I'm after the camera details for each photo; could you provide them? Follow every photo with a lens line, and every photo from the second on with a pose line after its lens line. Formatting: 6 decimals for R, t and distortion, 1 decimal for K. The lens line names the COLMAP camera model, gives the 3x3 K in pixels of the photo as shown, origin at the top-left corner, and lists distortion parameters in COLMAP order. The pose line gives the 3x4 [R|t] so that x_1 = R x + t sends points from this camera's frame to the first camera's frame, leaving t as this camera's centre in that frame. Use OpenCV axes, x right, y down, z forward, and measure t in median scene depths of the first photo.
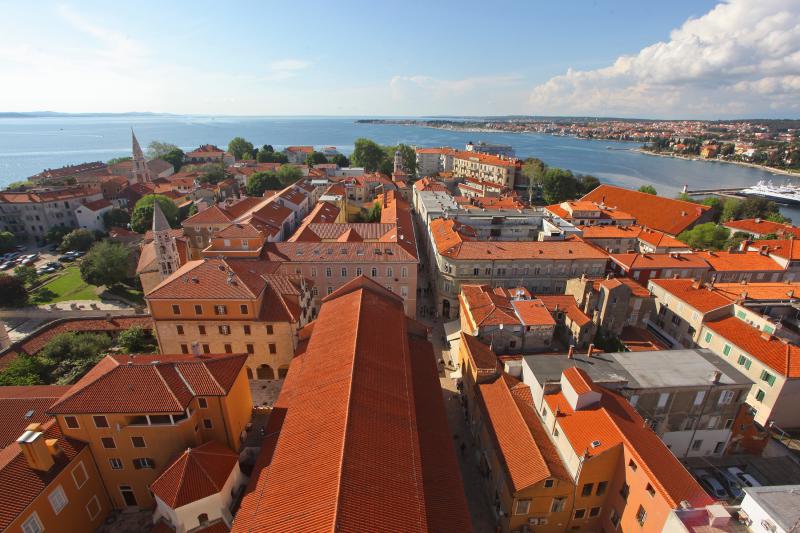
lens RADIAL K [[383.7, 0, 393.2], [0, 383.7, 267.3], [0, 0, 1]] dist [-0.070419, 0.029732]
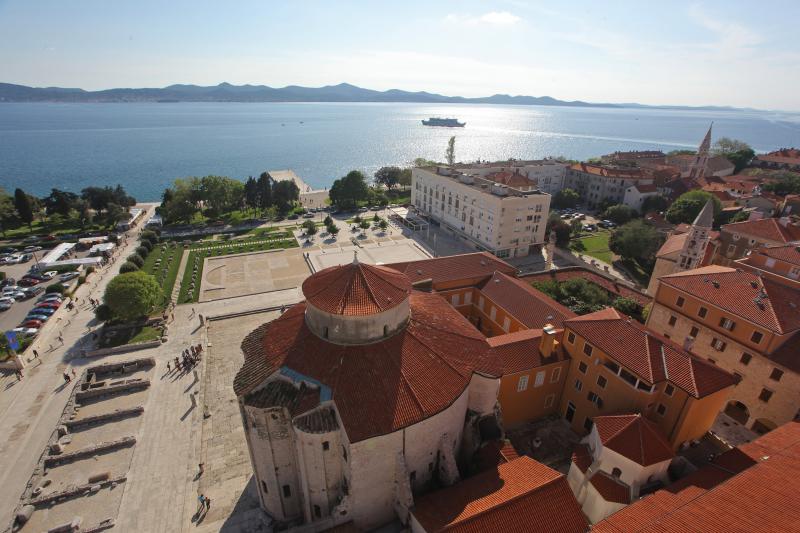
lens RADIAL K [[383.7, 0, 393.2], [0, 383.7, 267.3], [0, 0, 1]] dist [-0.070419, 0.029732]
pose [[0.349538, 0.374852, -0.858667, -0.011321], [-0.358197, 0.900320, 0.247224, 0.048409], [0.865747, 0.221158, 0.448966, -0.133993]]
